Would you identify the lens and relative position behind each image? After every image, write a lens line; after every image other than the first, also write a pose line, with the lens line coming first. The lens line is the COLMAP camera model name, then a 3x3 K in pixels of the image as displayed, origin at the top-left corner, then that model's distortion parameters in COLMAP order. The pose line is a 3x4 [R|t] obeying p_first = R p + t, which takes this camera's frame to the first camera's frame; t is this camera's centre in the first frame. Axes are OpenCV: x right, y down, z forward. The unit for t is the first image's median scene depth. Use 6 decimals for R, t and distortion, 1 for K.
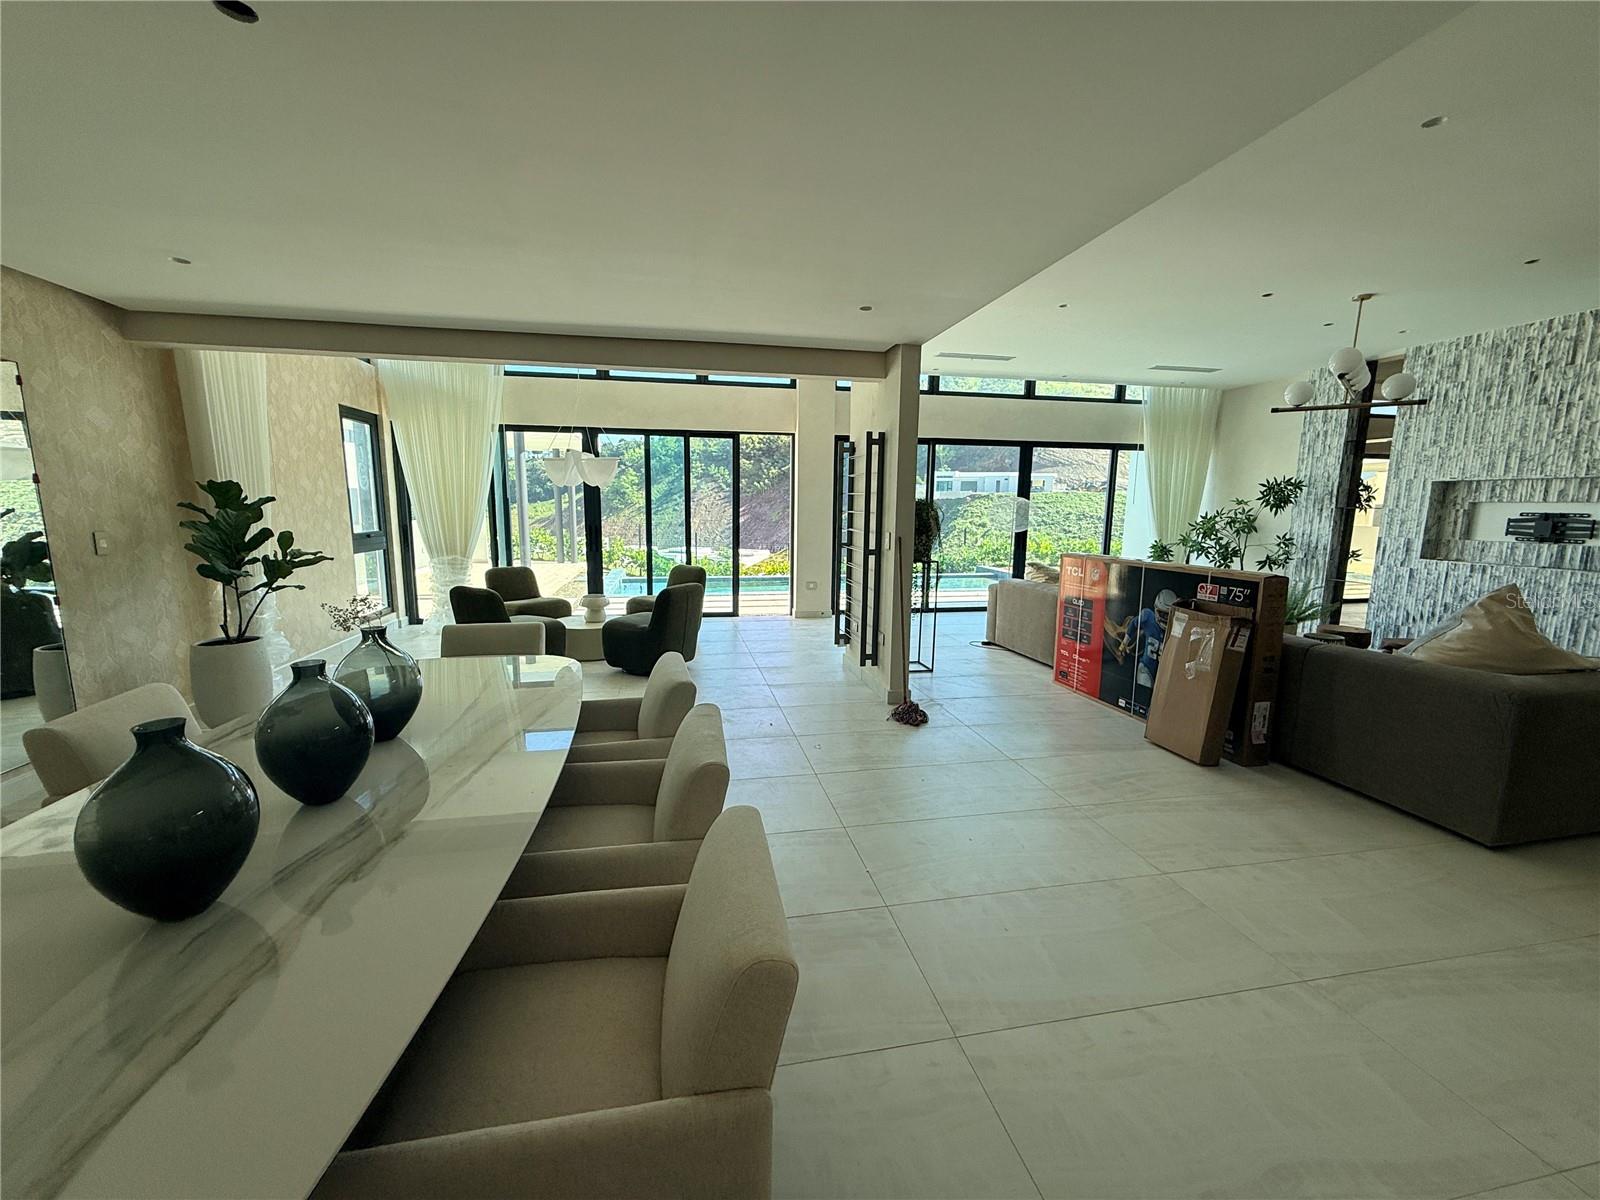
lens RADIAL K [[636.5, 0, 793.7], [0, 636.5, 600.9], [0, 0, 1]] dist [-0.002420, 0.000945]
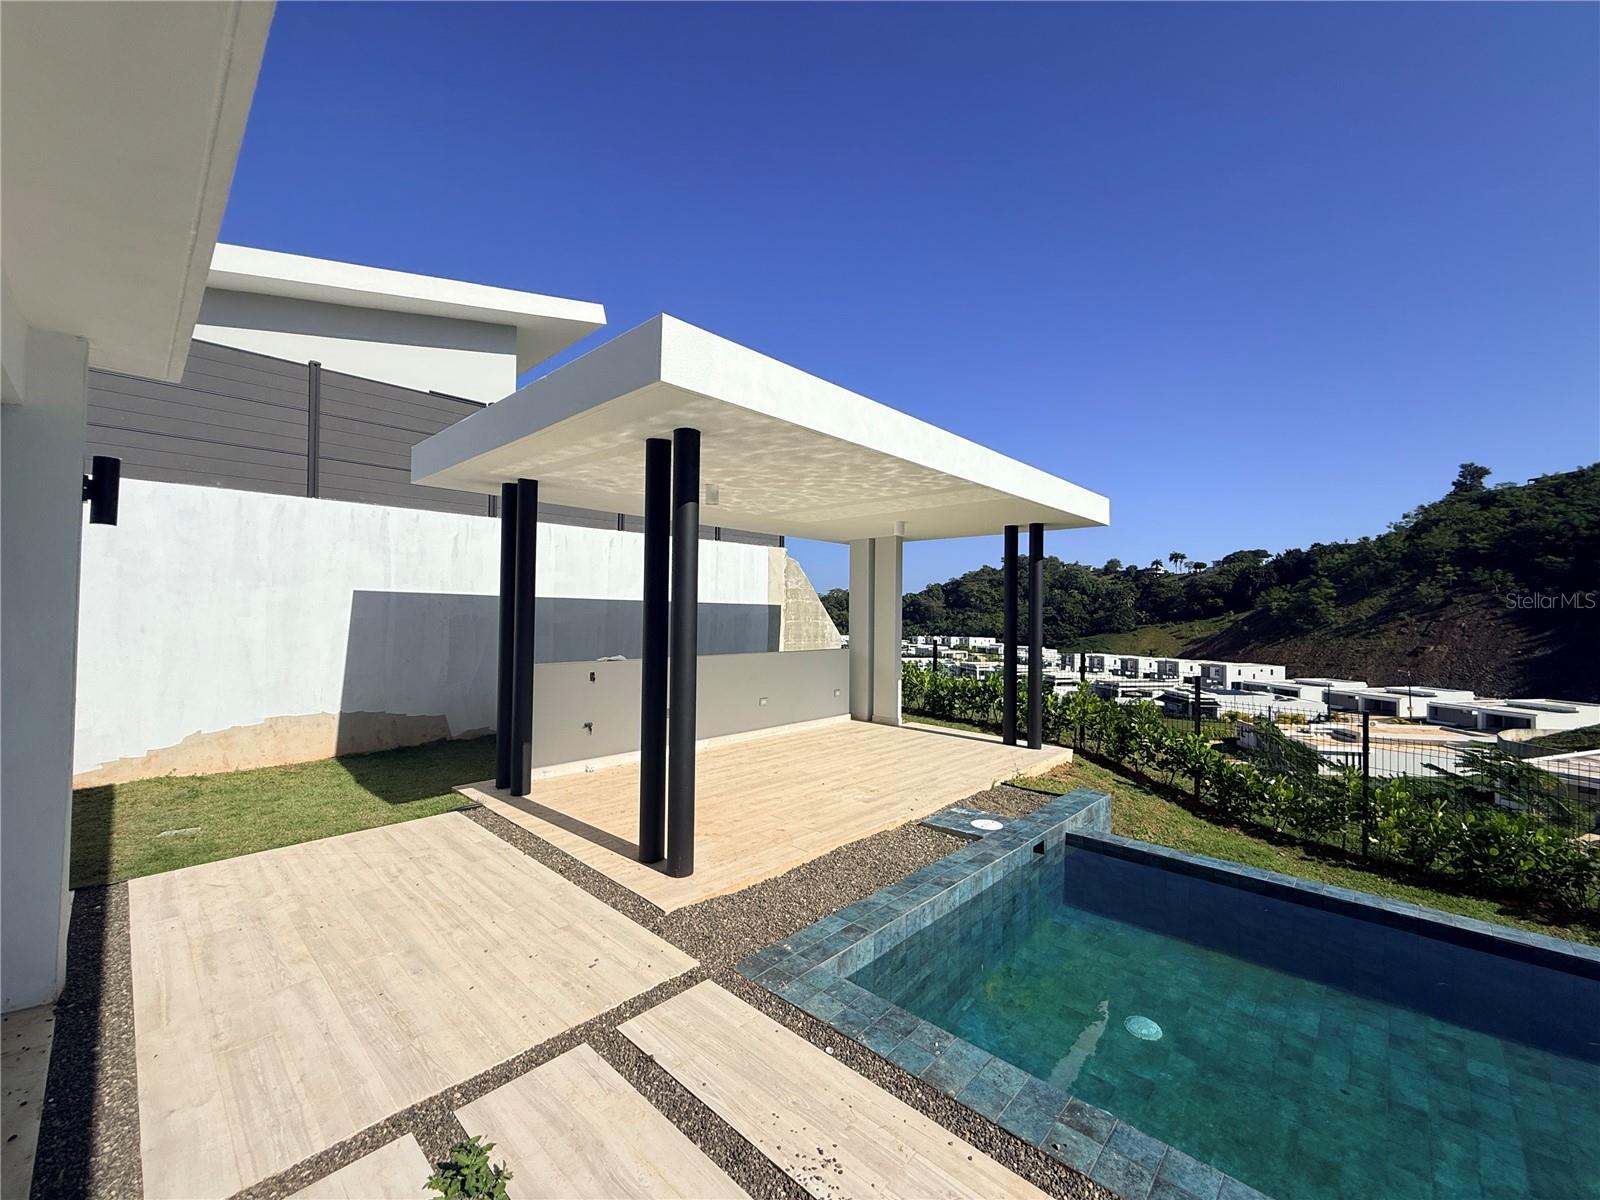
lens RADIAL K [[636.5, 0, 794.2], [0, 636.5, 602.0], [0, 0, 1]] dist [-0.002420, 0.000945]
pose [[0.582716, -0.015931, -0.812519, -0.111668], [-0.131242, 0.984839, -0.113433, -0.214800], [0.802008, 0.172736, 0.571791, 1.298519]]
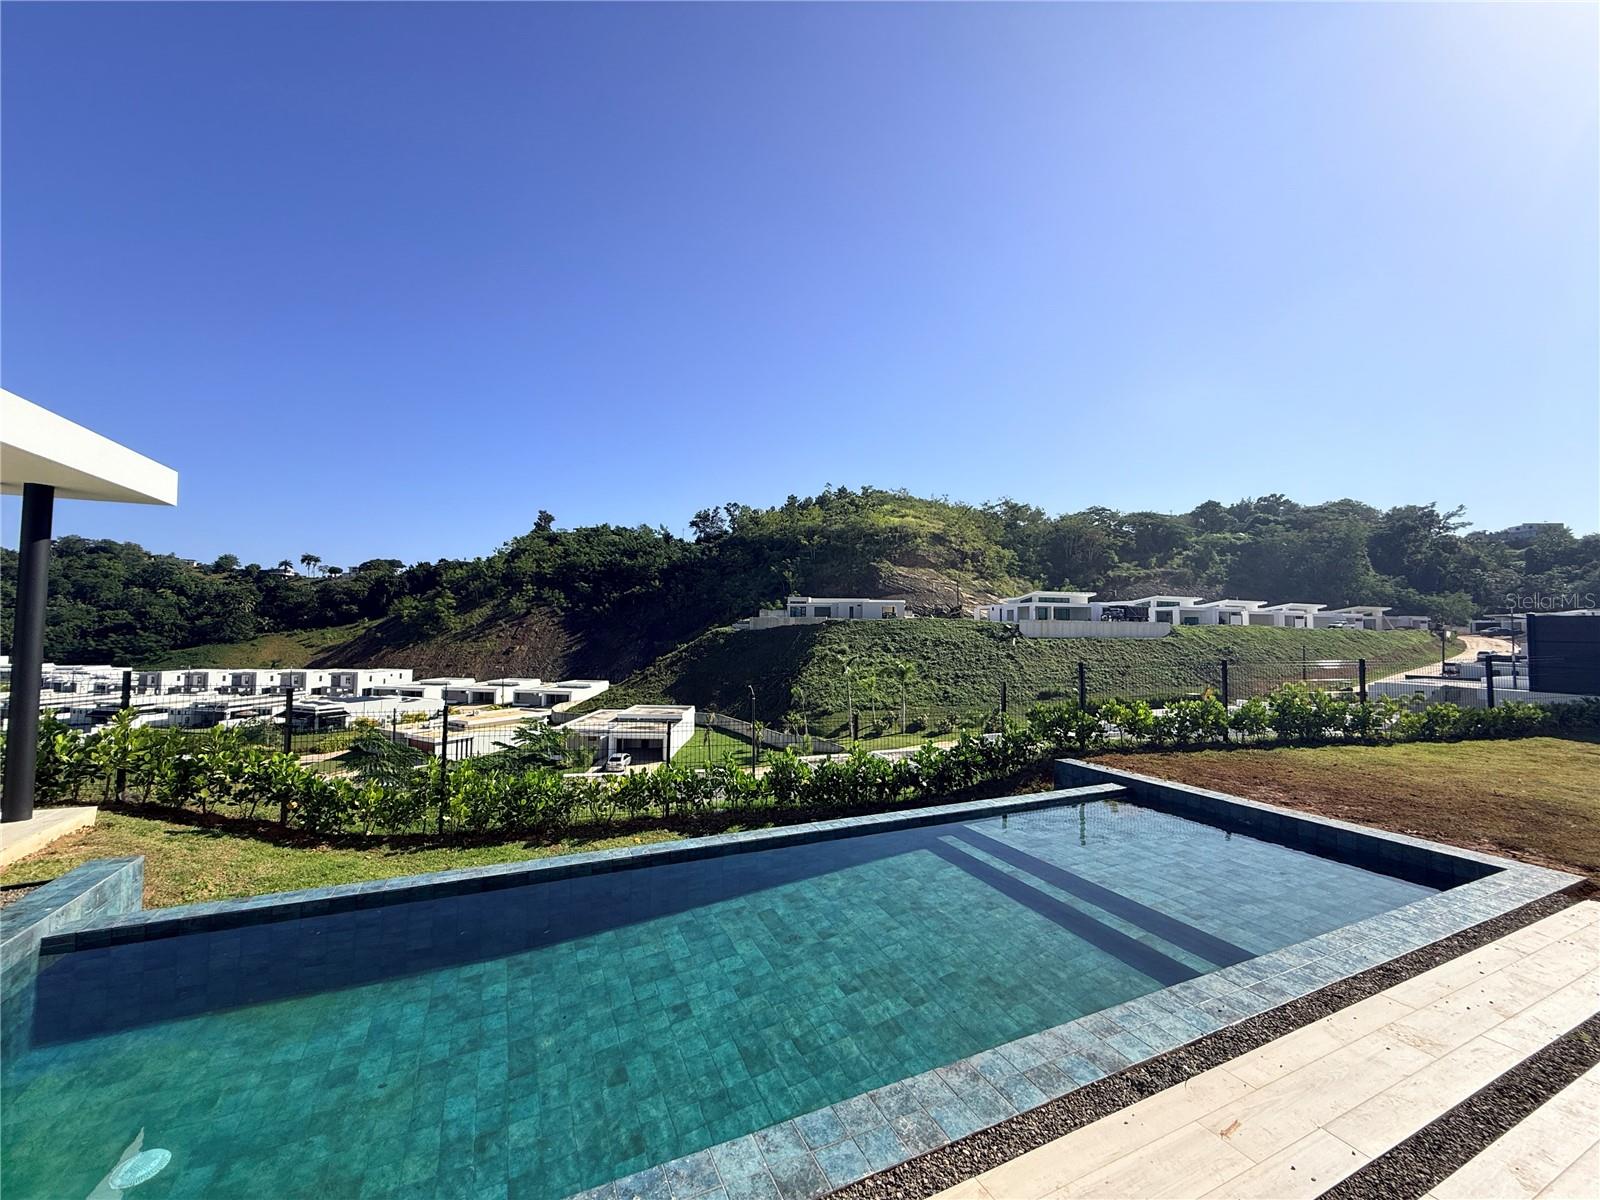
lens RADIAL K [[636.5, 0, 794.3], [0, 636.5, 601.4], [0, 0, 1]] dist [-0.002420, 0.000945]
pose [[0.970054, 0.010899, 0.242645, -0.078404], [0.036366, 0.981215, -0.189458, -0.221148], [-0.240152, 0.192609, 0.951435, 1.349025]]
